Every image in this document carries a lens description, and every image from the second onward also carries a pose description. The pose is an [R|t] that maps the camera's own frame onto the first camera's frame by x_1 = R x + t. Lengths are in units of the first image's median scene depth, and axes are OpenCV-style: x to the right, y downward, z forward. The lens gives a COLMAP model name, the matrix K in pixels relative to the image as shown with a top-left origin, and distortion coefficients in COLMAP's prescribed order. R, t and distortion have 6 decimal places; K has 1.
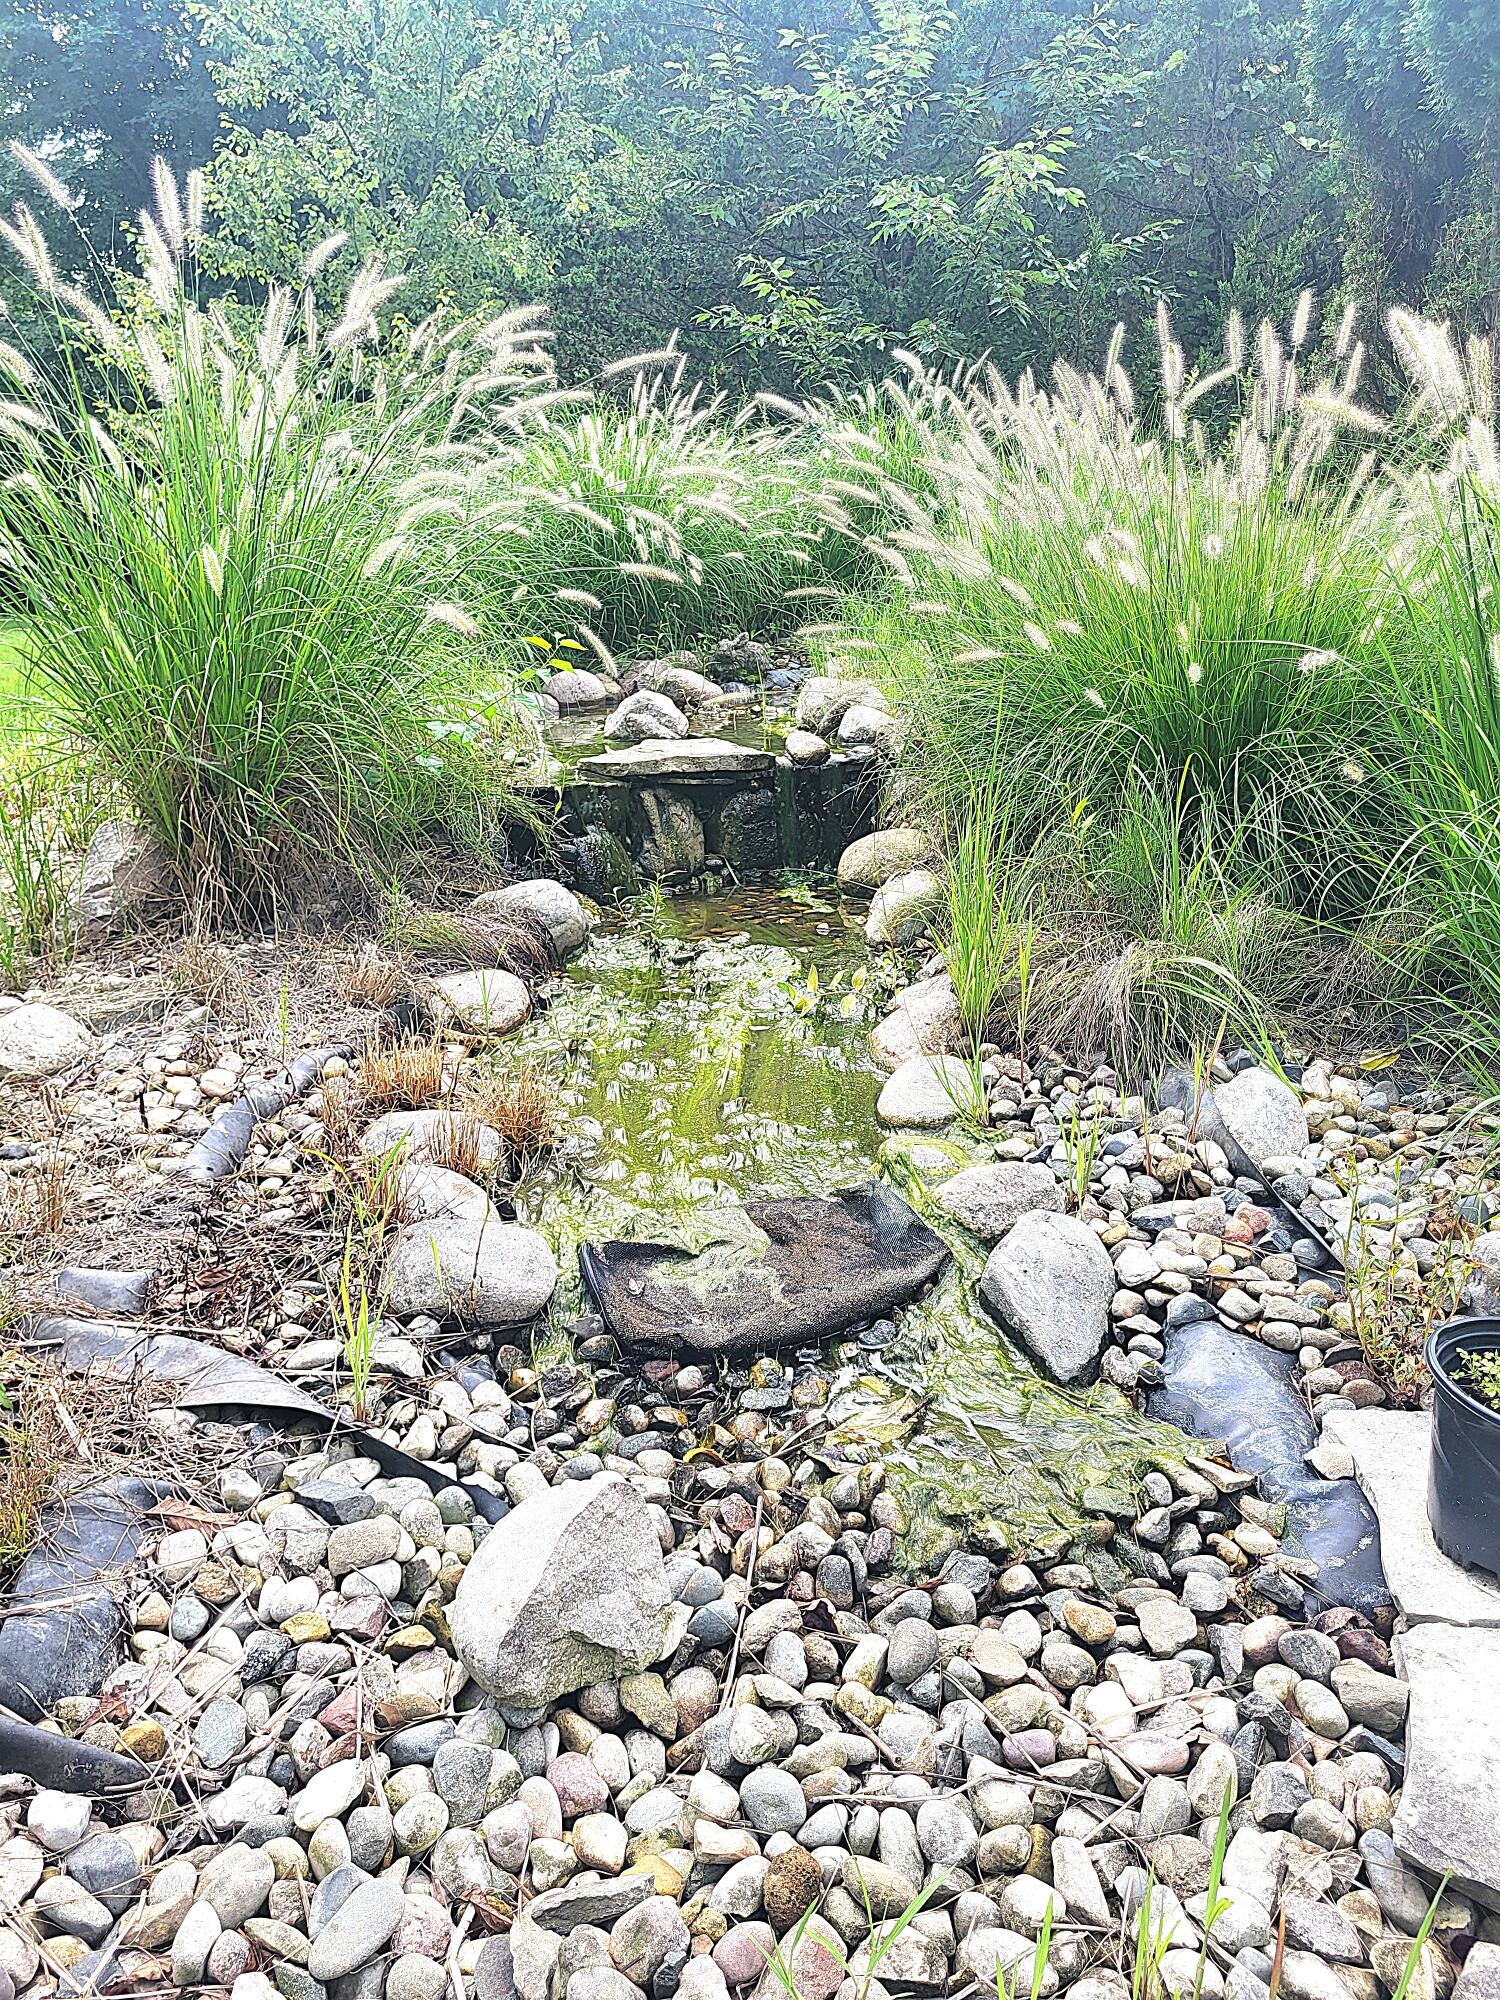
lens RADIAL K [[1509.9, 0, 761.3], [0, 1509.9, 996.4], [0, 0, 1]] dist [-0.000070, -0.001264]
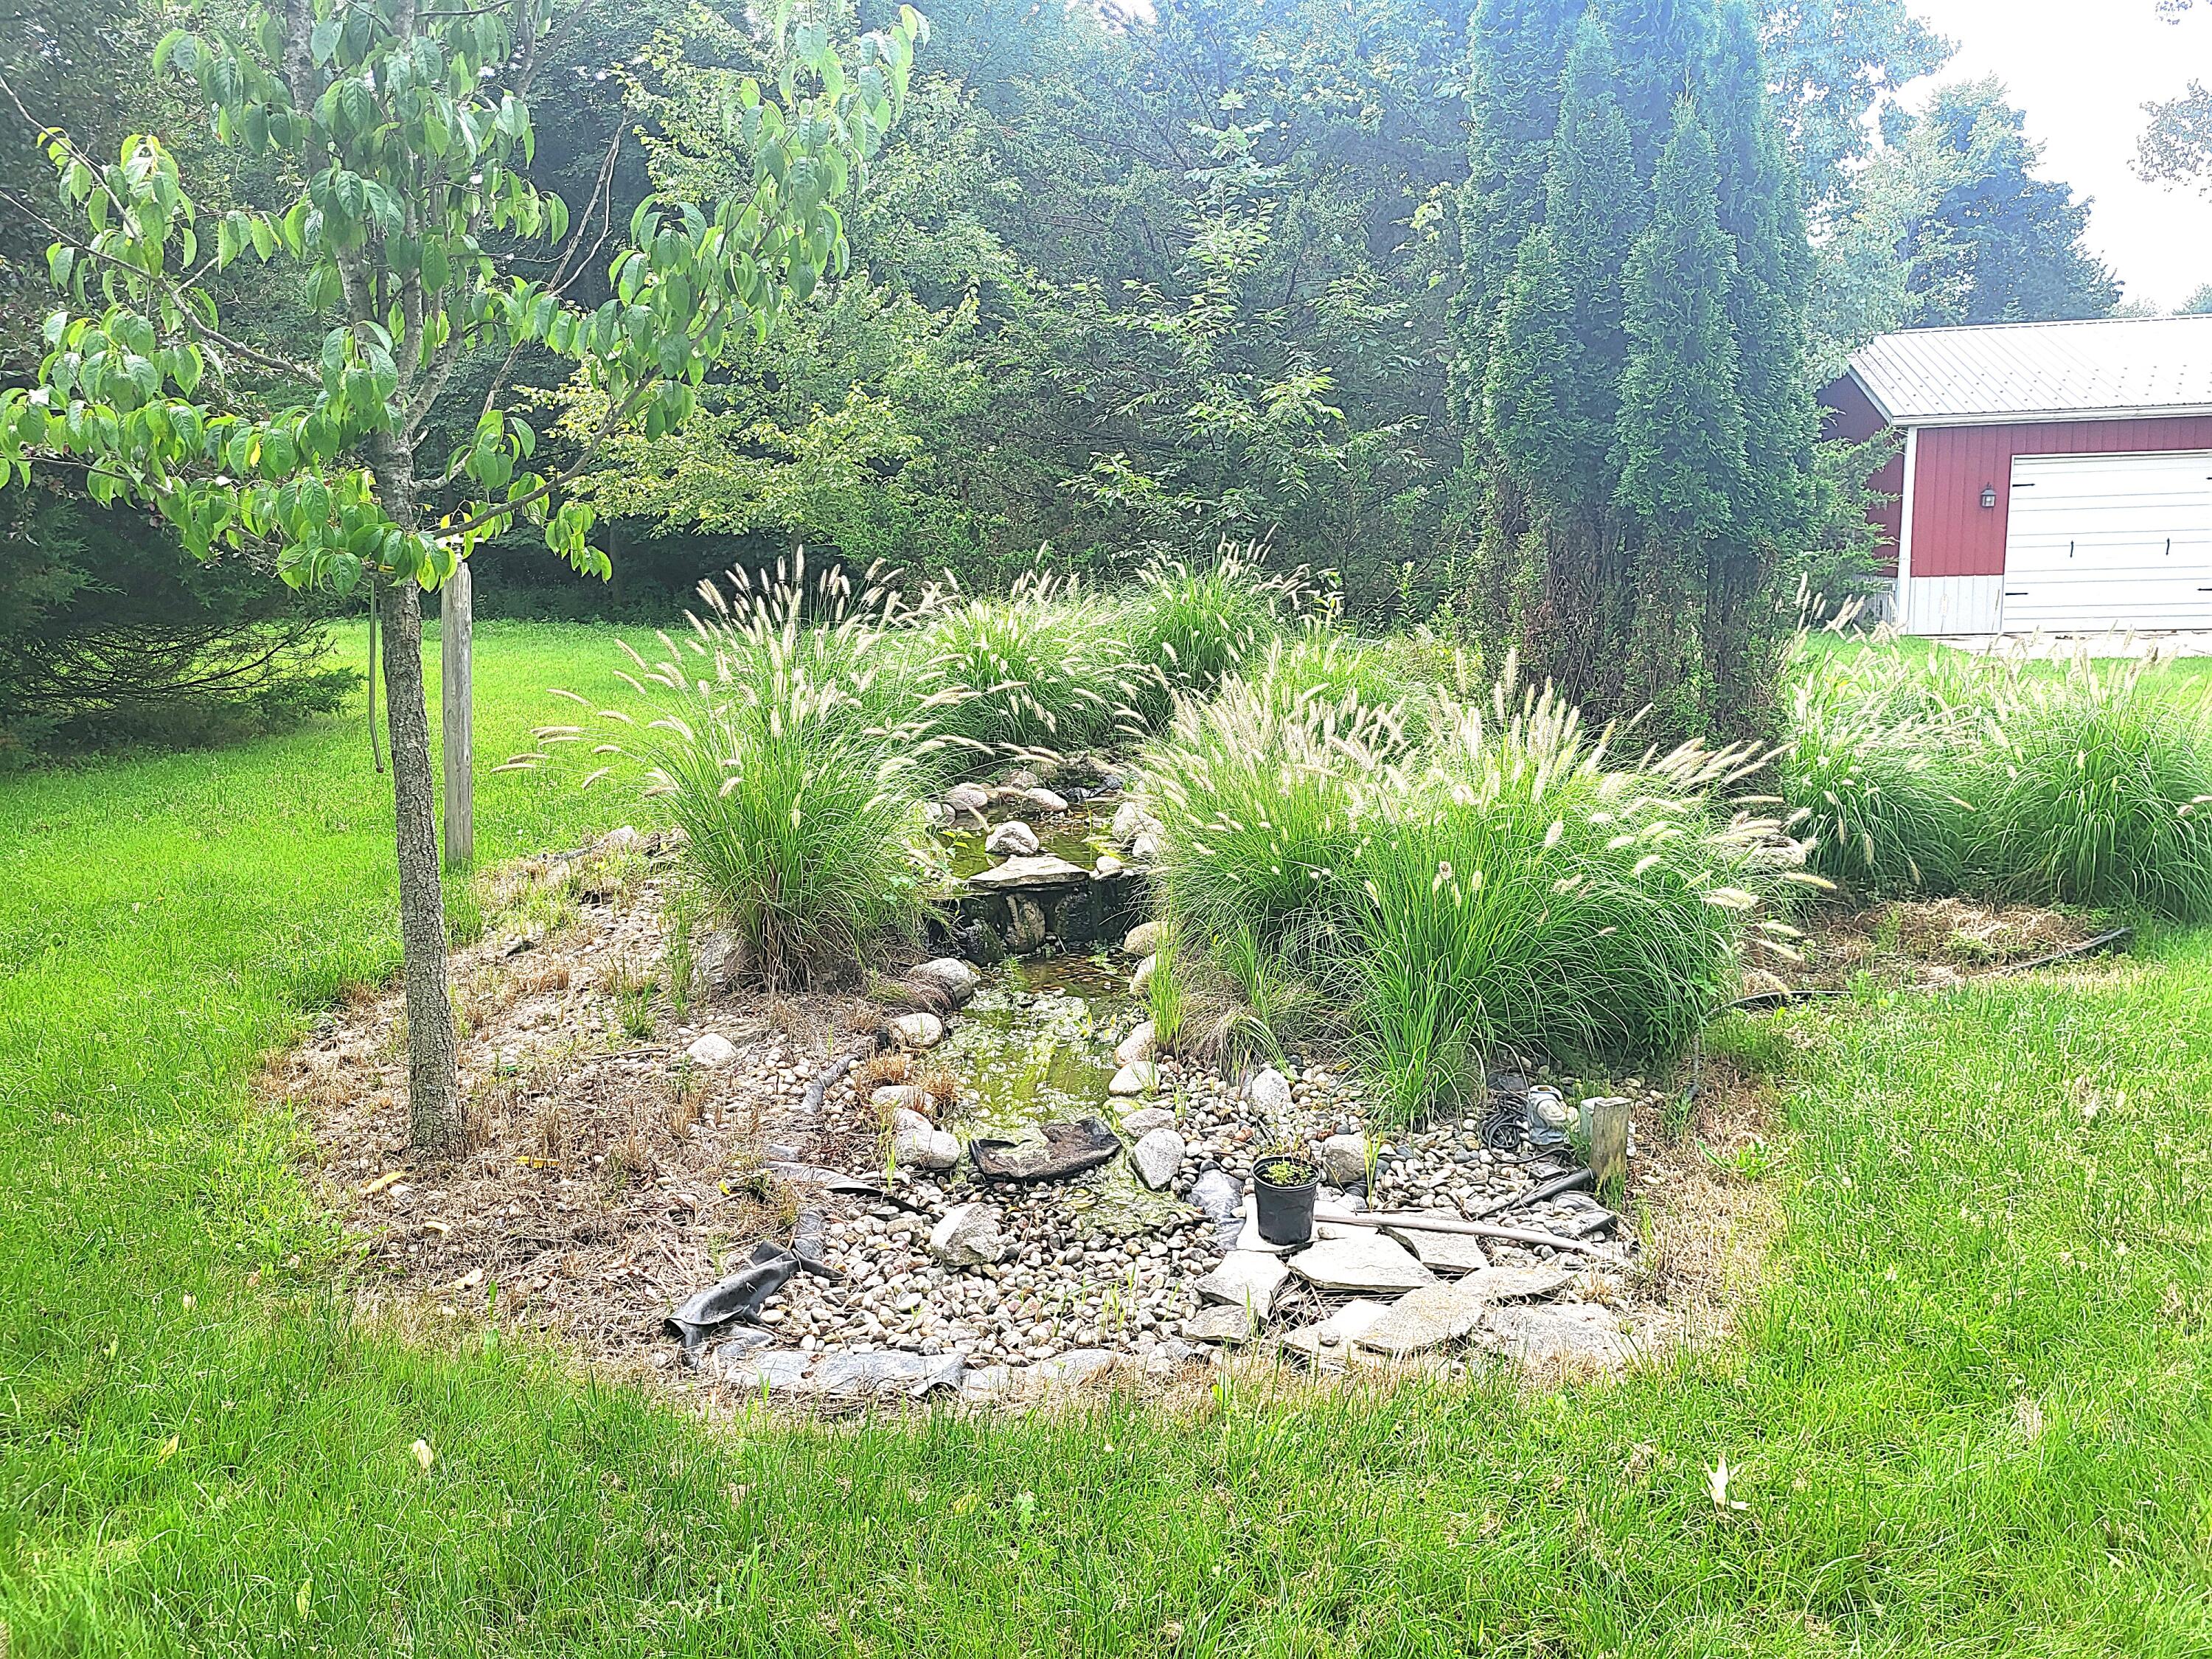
lens RADIAL K [[1670.0, 0, 1094.5], [0, 1670.0, 828.3], [0, 0, 1]] dist [-0.000070, -0.001264]
pose [[0.999162, 0.001293, -0.040913, 0.162664], [-0.004976, 0.995925, -0.090050, -0.080731], [0.040629, 0.090178, 0.995097, -1.462660]]
